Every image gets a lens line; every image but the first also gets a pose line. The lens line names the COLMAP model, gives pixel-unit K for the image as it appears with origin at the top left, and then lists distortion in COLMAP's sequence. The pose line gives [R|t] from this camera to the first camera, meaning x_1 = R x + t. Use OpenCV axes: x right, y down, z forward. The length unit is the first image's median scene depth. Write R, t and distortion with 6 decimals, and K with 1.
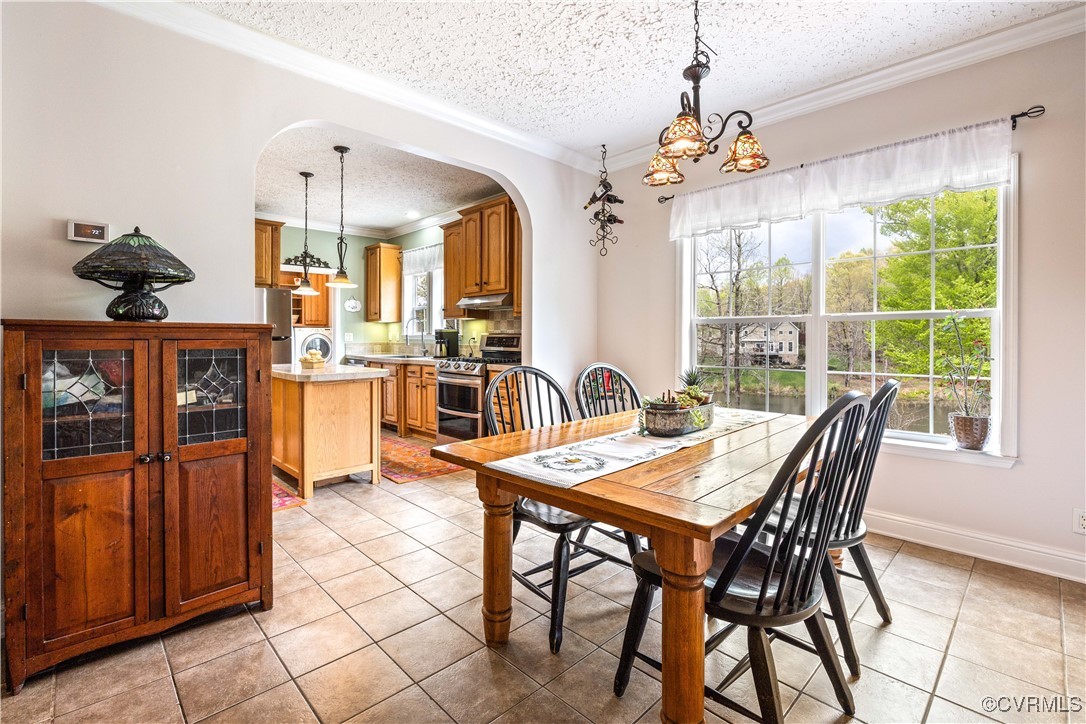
lens RADIAL K [[479.2, 0, 511.5], [0, 479.2, 338.4], [0, 0, 1]] dist [-0.009449, -0.000390]
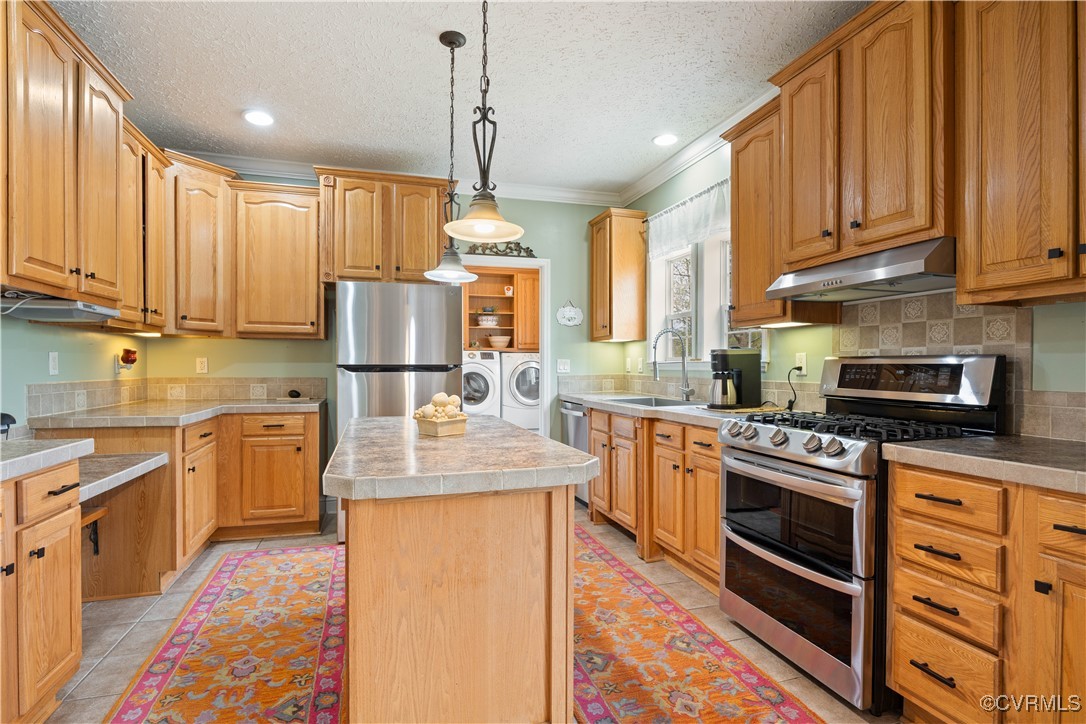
lens RADIAL K [[534.6, 0, 542.3], [0, 534.6, 367.6], [0, 0, 1]] dist [-0.014943, 0.000032]
pose [[0.909701, 0.001055, -0.415262, -0.131747], [-0.001200, 0.999999, -0.000089, -0.000149], [0.415262, 0.000580, 0.909702, 0.628166]]
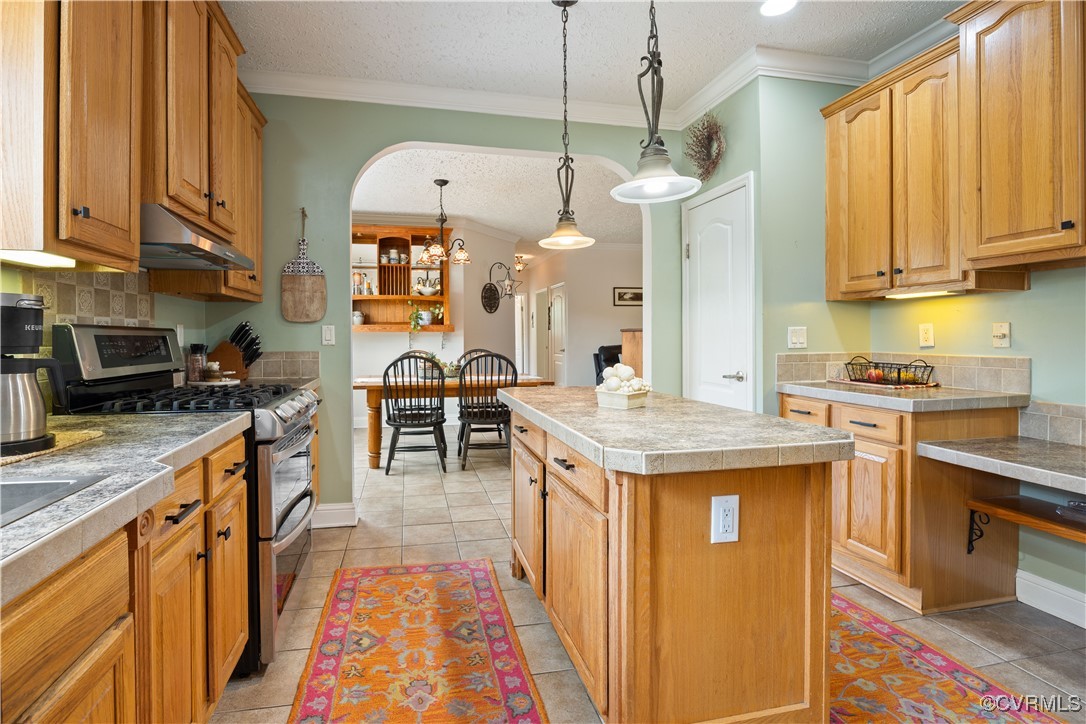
lens RADIAL K [[499.8, 0, 540.2], [0, 499.8, 336.9], [0, 0, 1]] dist [0.000013, -0.000005]
pose [[-0.891005, -0.000352, 0.453994, -0.596965], [0.001148, 0.999995, 0.003028, -0.002137], [-0.453992, 0.003219, -0.891000, 1.547430]]
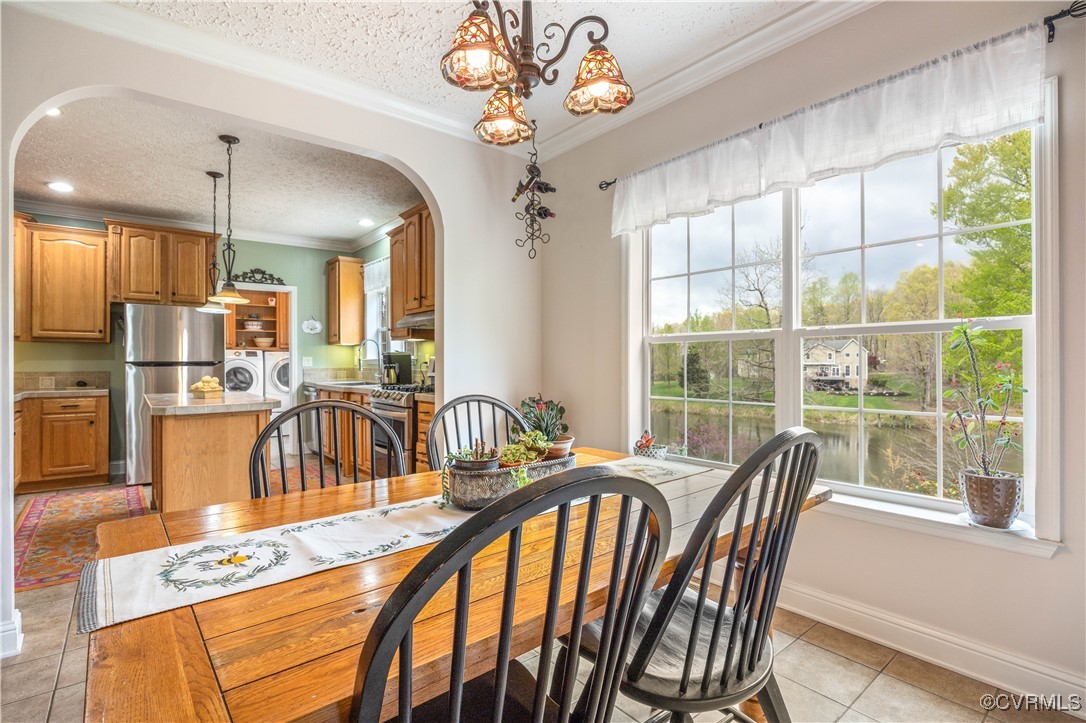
lens RADIAL K [[504.9, 0, 517.2], [0, 504.9, 360.1], [0, 0, 1]] dist [-0.013289, 0.001337]
pose [[0.997536, -0.003699, -0.070062, 0.215065], [0.003362, 0.999982, -0.004936, 0.000920], [0.070079, 0.004688, 0.997530, 0.153059]]
